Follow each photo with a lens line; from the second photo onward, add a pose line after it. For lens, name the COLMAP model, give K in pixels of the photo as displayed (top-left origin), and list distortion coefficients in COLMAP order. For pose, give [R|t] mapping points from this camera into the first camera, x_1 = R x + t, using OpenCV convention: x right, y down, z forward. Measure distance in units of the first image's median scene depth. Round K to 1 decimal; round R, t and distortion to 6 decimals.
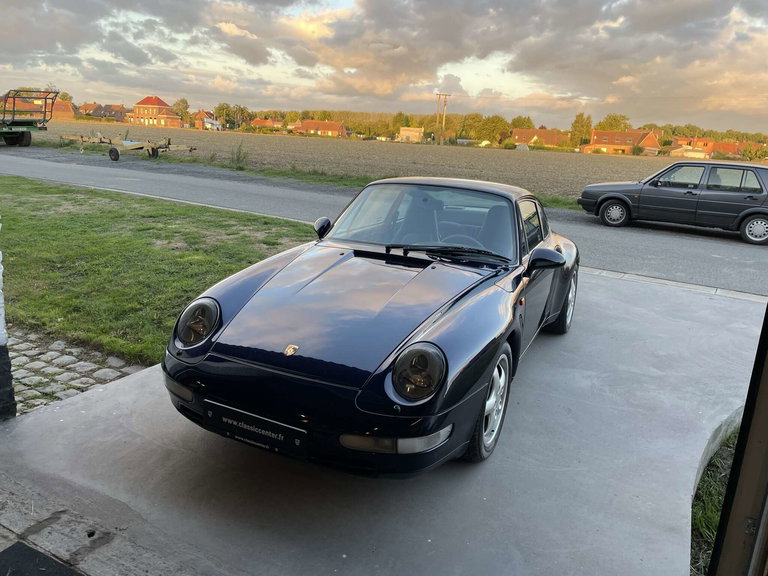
lens RADIAL K [[581.9, 0, 386.9], [0, 581.9, 290.8], [0, 0, 1]] dist [0.009328, -0.037504]
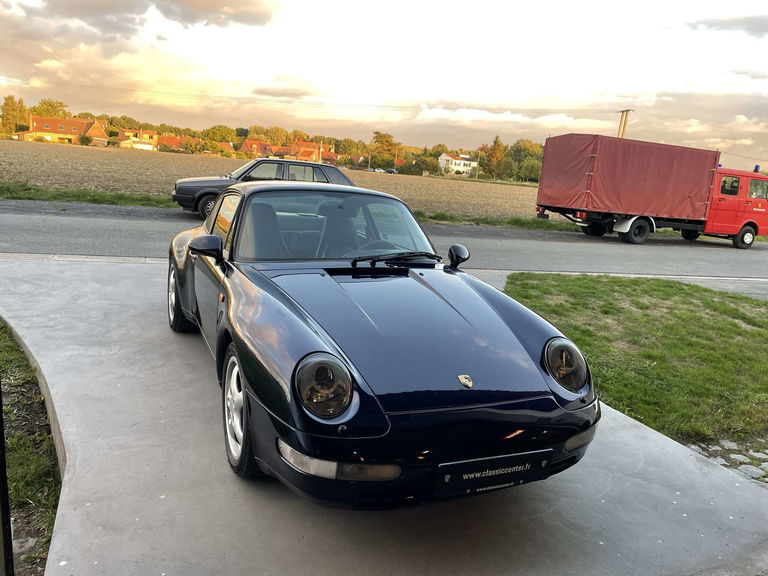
lens RADIAL K [[581.9, 0, 386.8], [0, 581.9, 289.7], [0, 0, 1]] dist [0.009328, -0.037504]
pose [[0.639133, -0.149430, 0.754440, -0.247516], [0.139079, 0.987227, 0.077715, -0.034596], [-0.756417, 0.055256, 0.651752, 0.132093]]
